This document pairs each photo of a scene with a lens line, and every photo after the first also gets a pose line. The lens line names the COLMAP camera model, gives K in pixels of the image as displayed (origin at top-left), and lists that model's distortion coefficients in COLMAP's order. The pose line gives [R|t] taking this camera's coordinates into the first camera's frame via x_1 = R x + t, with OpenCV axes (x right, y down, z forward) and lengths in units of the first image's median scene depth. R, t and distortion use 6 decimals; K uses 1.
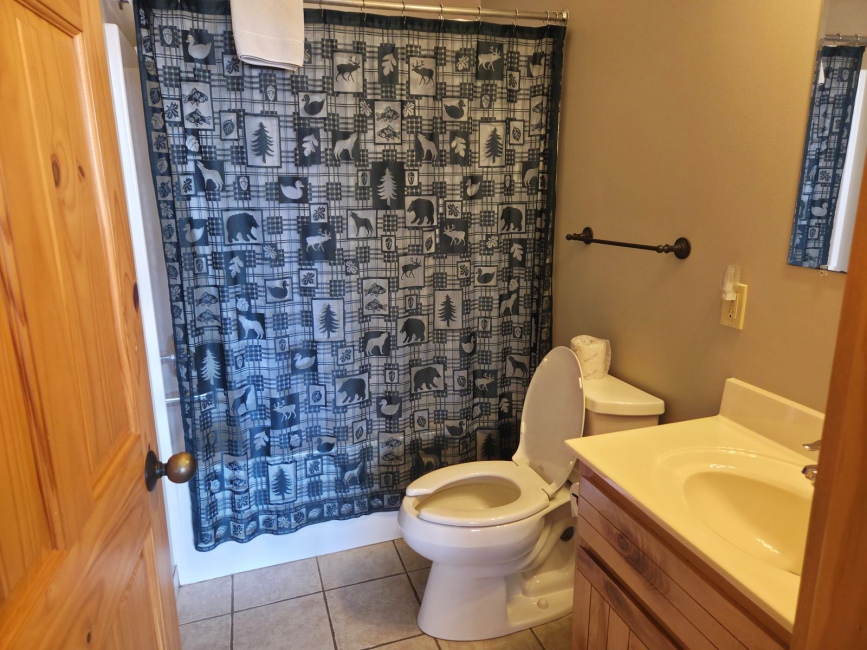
lens RADIAL K [[576.6, 0, 435.6], [0, 576.6, 311.2], [0, 0, 1]] dist [0.001464, 0.000075]
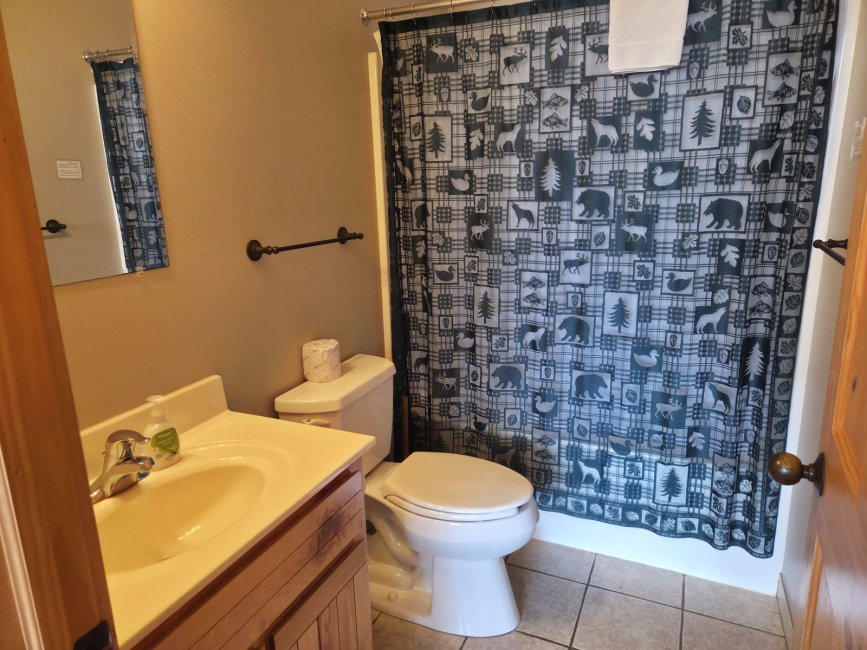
lens RADIAL K [[576.0, 0, 433.5], [0, 576.0, 325.0], [0, 0, 1]] dist [0.002160, 0.001111]
pose [[0.731084, 0.150154, -0.665560, 0.443862], [-0.125225, 0.988442, 0.085445, -0.028330], [0.670698, 0.020877, 0.741437, 0.153045]]
